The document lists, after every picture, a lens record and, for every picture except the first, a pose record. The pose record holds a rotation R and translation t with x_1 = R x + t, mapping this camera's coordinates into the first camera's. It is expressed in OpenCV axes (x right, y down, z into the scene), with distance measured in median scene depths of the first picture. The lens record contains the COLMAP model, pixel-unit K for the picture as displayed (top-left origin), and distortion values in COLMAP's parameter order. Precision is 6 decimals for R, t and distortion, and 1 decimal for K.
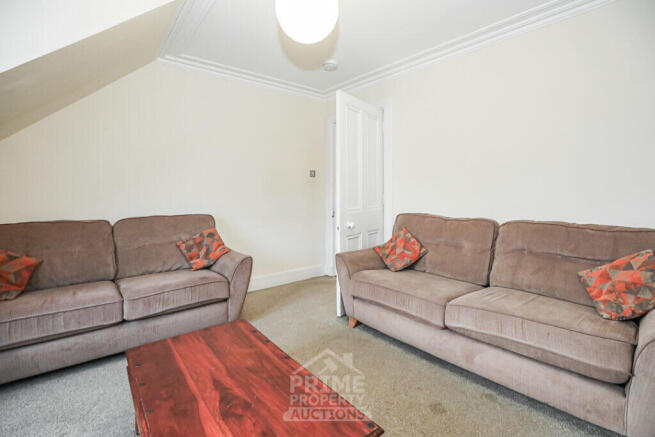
lens RADIAL K [[304.6, 0, 327.2], [0, 304.6, 218.4], [0, 0, 1]] dist [-0.024007, 0.002185]
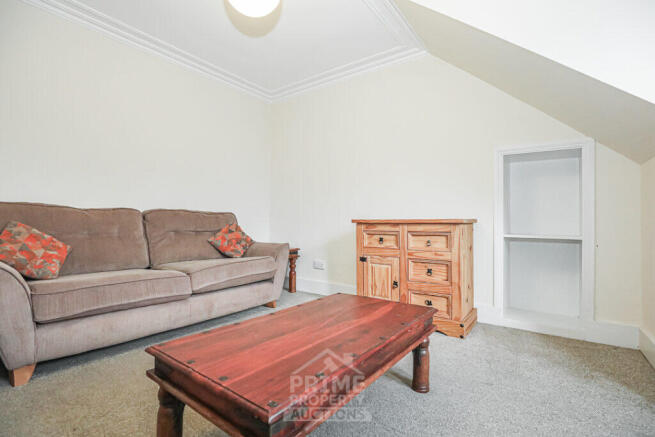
lens RADIAL K [[304.6, 0, 327.4], [0, 304.6, 220.1], [0, 0, 1]] dist [-0.024007, 0.002185]
pose [[-0.244527, 0.011713, 0.969572, -0.918271], [0.067464, 0.997709, 0.004962, 0.117129], [-0.967293, 0.066625, -0.244757, 0.816672]]
